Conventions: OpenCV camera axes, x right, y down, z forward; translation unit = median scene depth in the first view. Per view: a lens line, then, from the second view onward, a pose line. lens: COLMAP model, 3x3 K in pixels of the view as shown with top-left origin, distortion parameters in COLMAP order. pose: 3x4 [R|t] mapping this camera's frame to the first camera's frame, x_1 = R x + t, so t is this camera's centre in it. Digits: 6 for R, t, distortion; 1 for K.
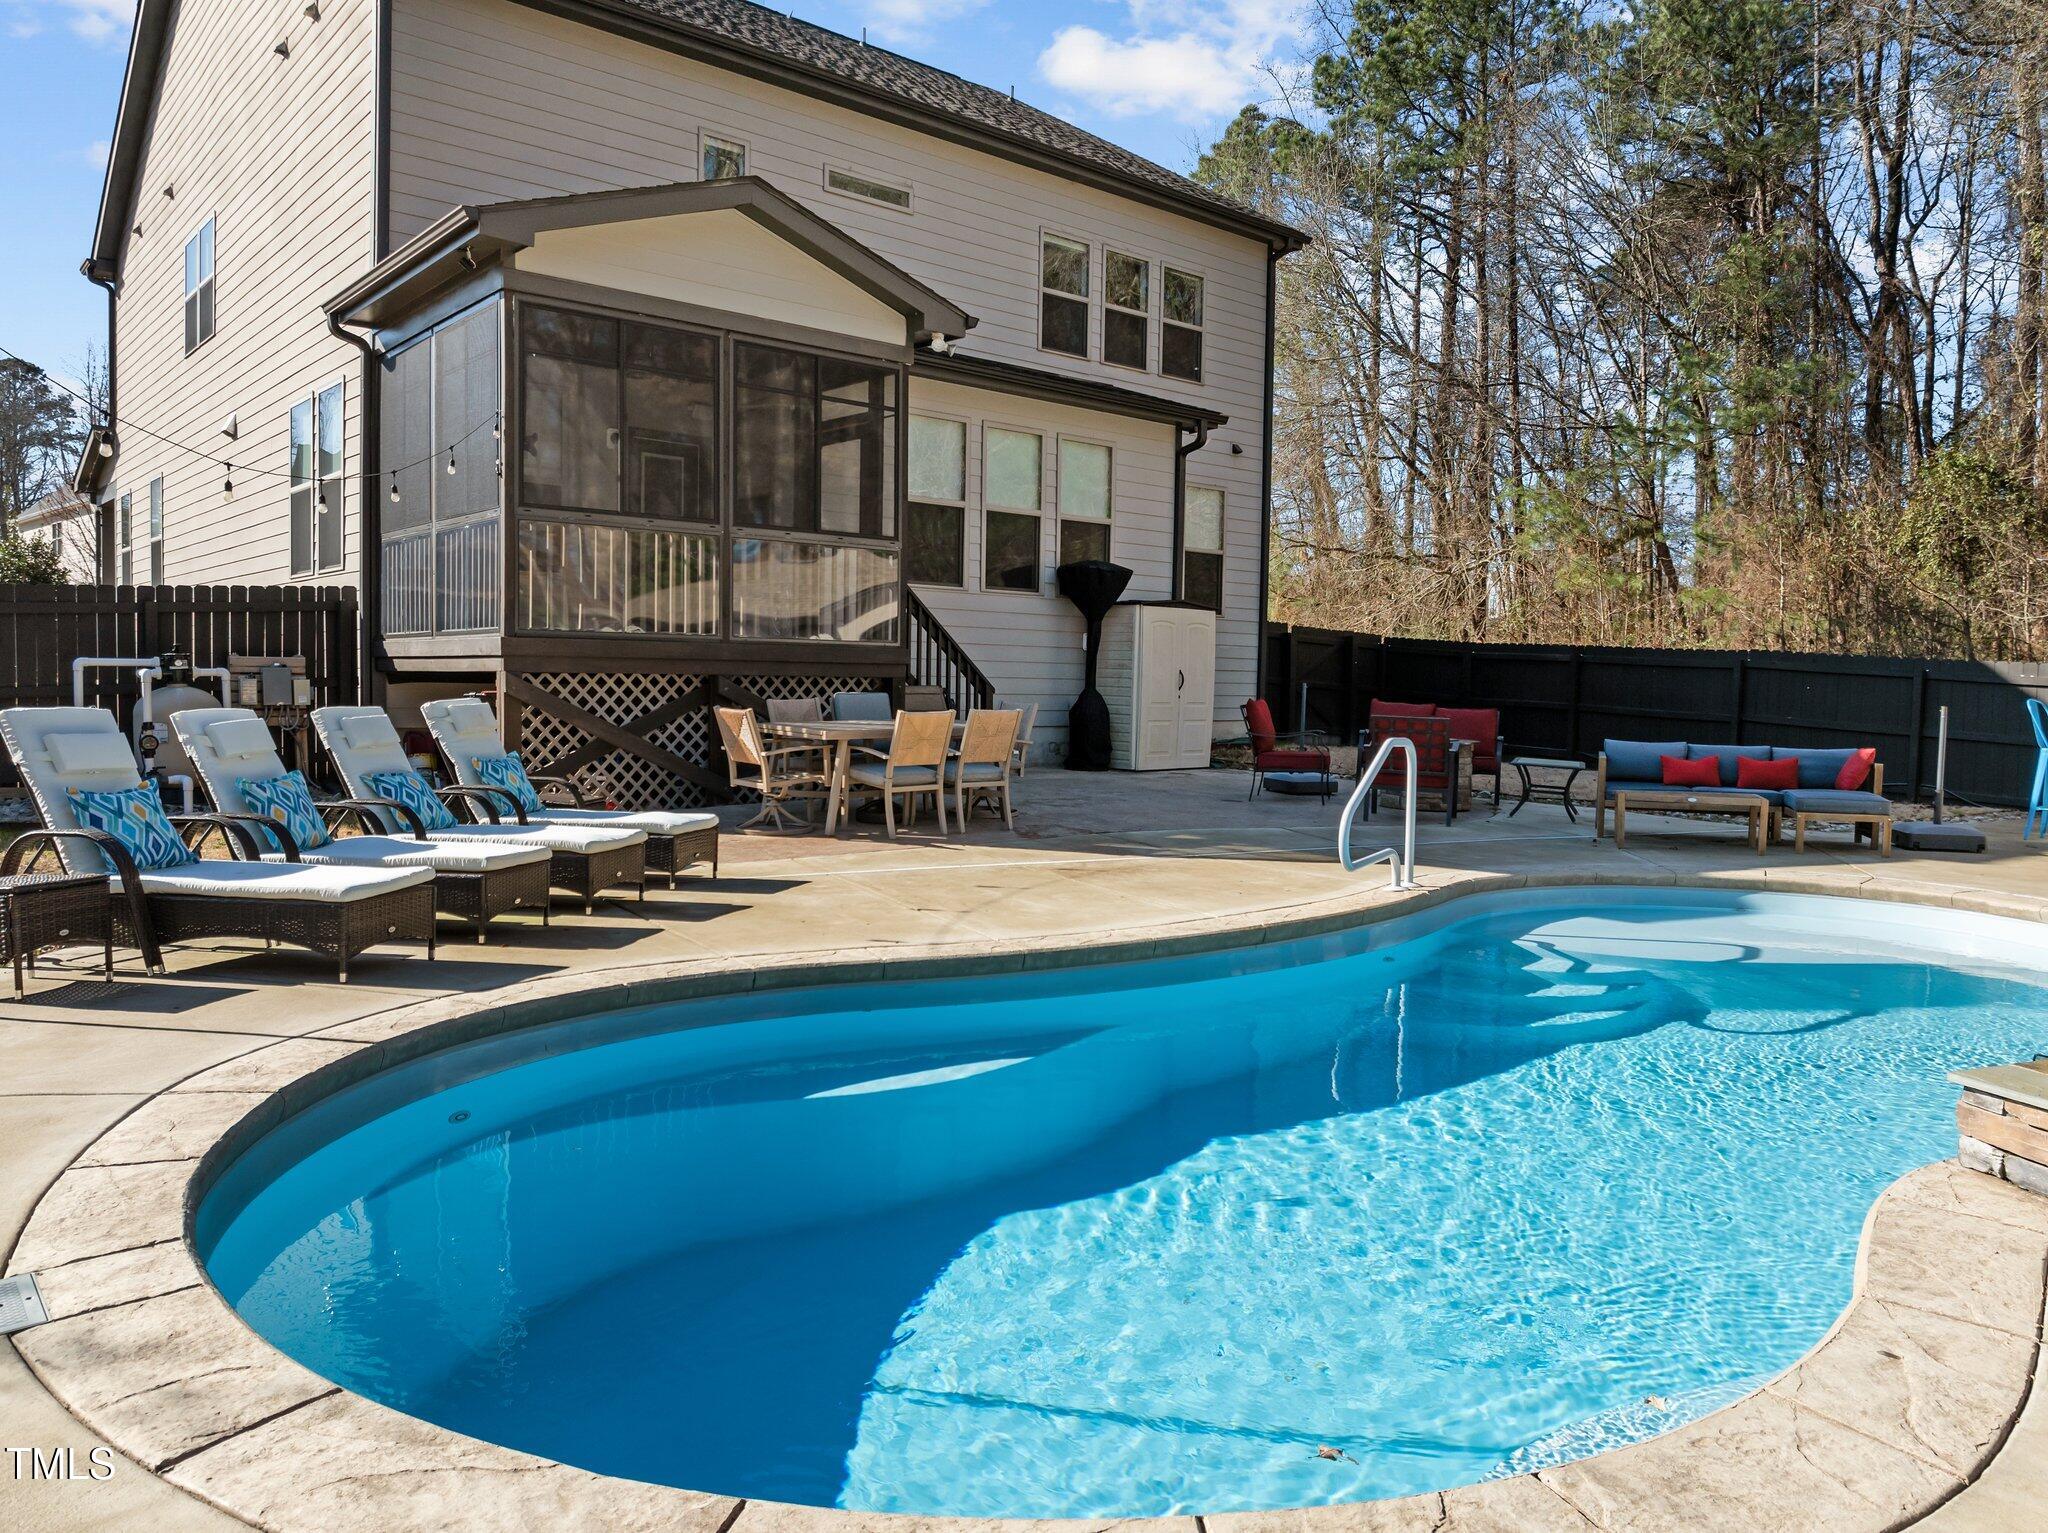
lens RADIAL K [[1459.9, 0, 1014.6], [0, 1459.9, 759.8], [0, 0, 1]] dist [-0.029128, 0.003103]
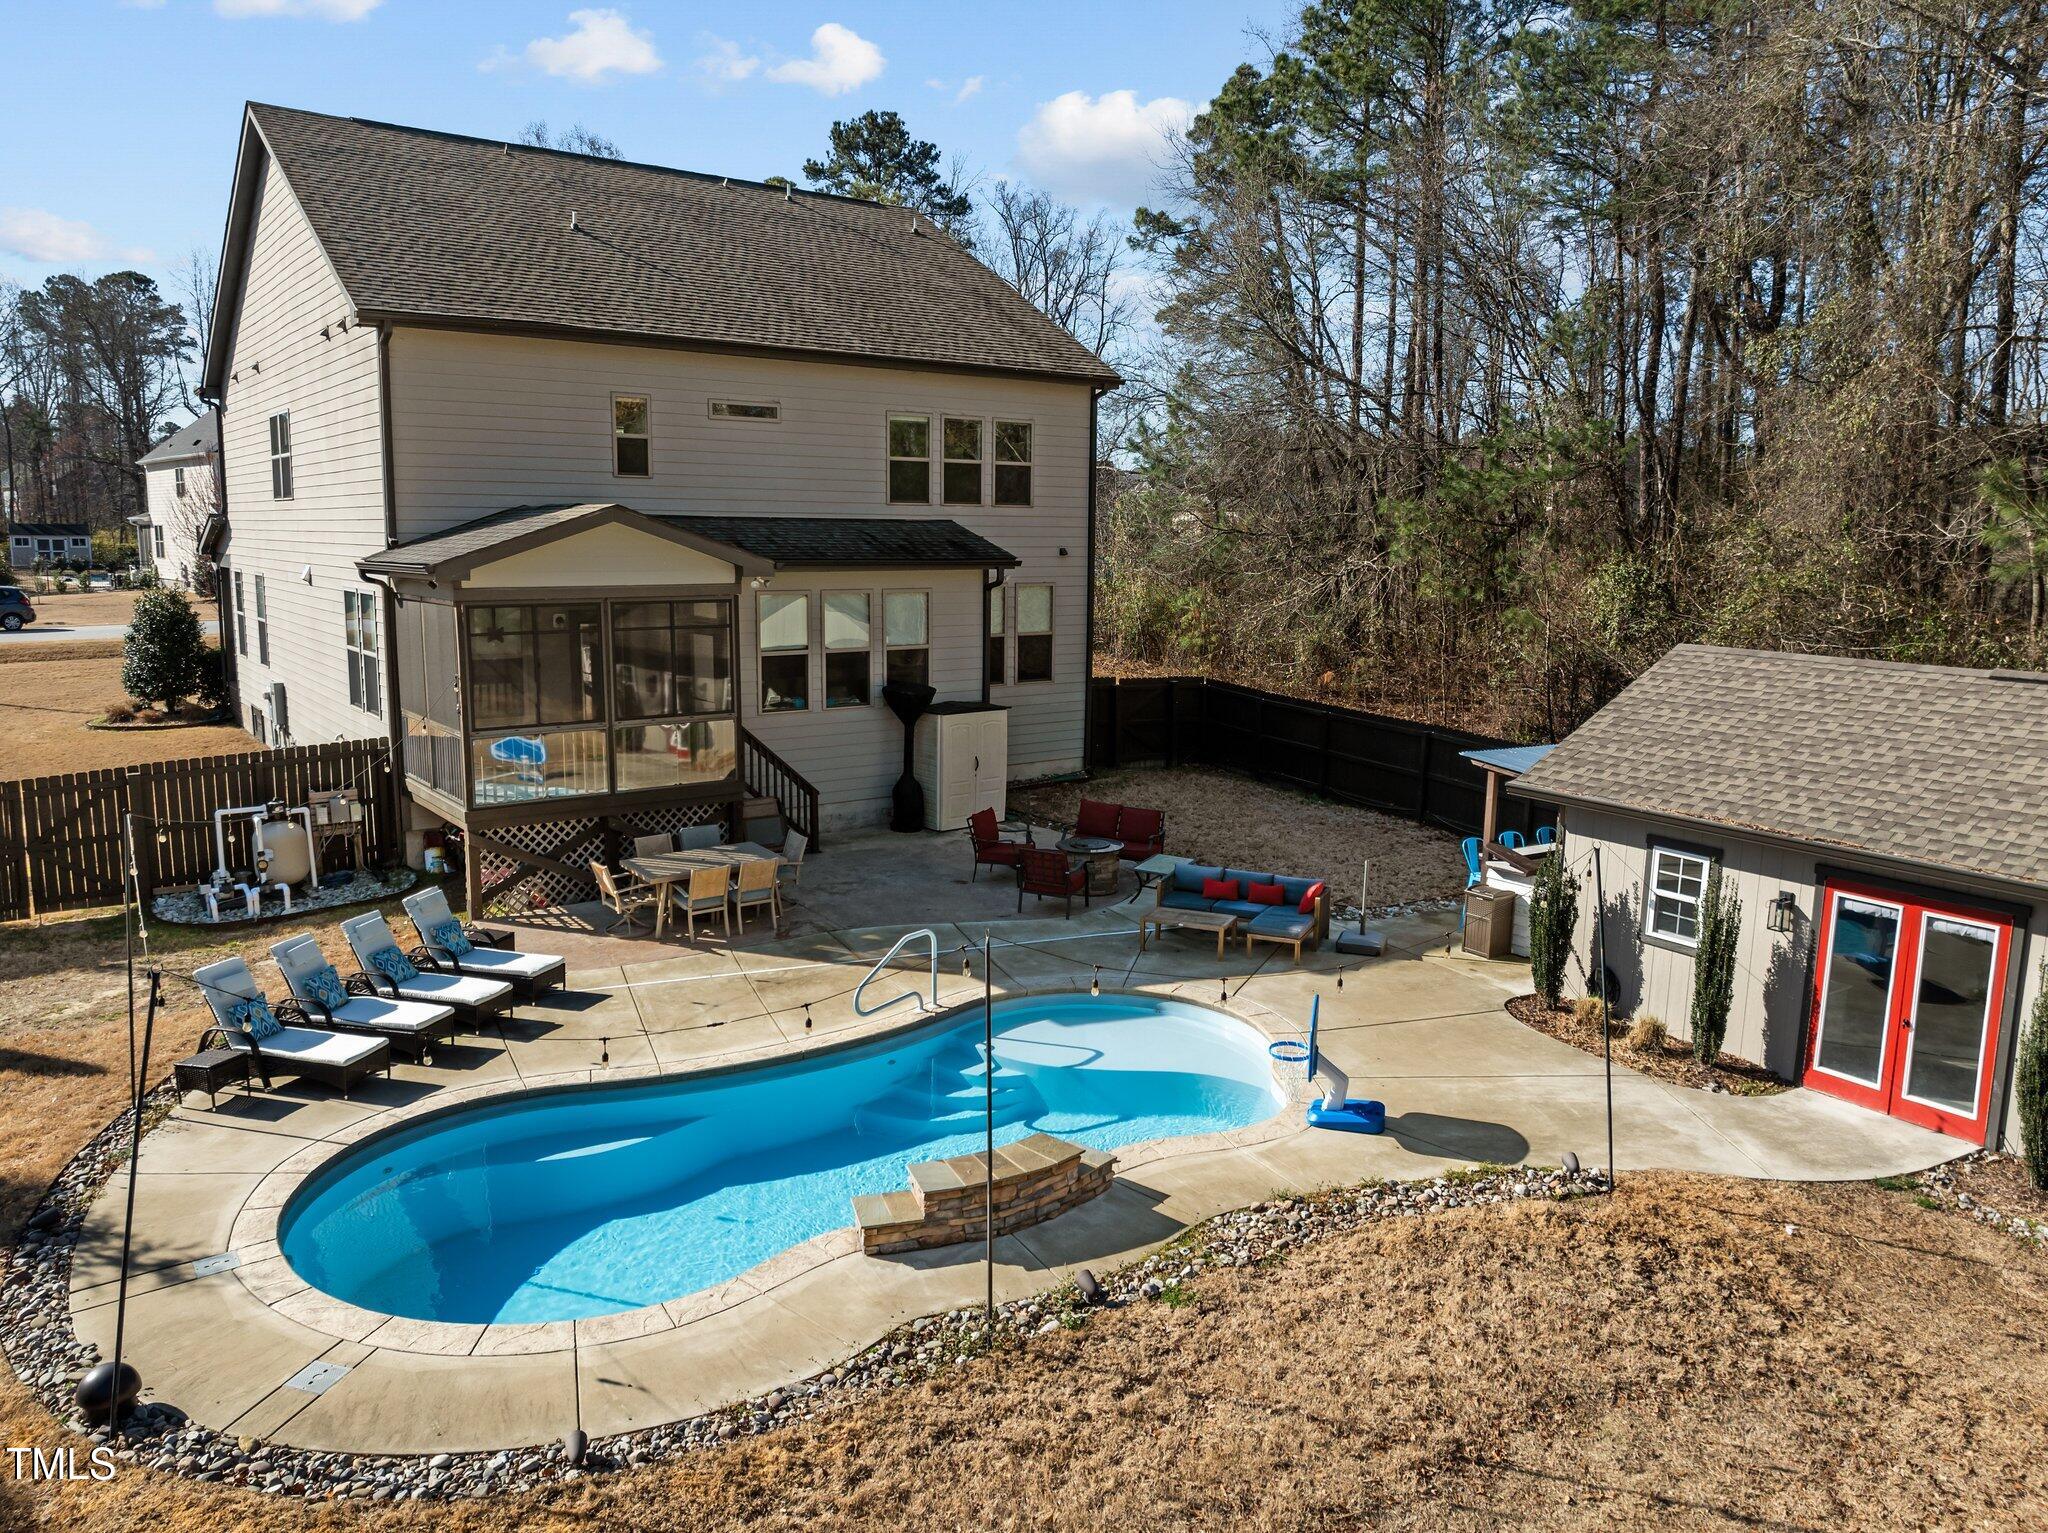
lens RADIAL K [[1496.4, 0, 1040.6], [0, 1496.4, 751.5], [0, 0, 1]] dist [-0.041369, 0.012051]
pose [[0.998011, 0.006221, -0.062734, 0.282842], [0.000540, 0.994240, 0.107179, -0.233742], [0.063039, -0.106999, 0.992259, -0.436821]]
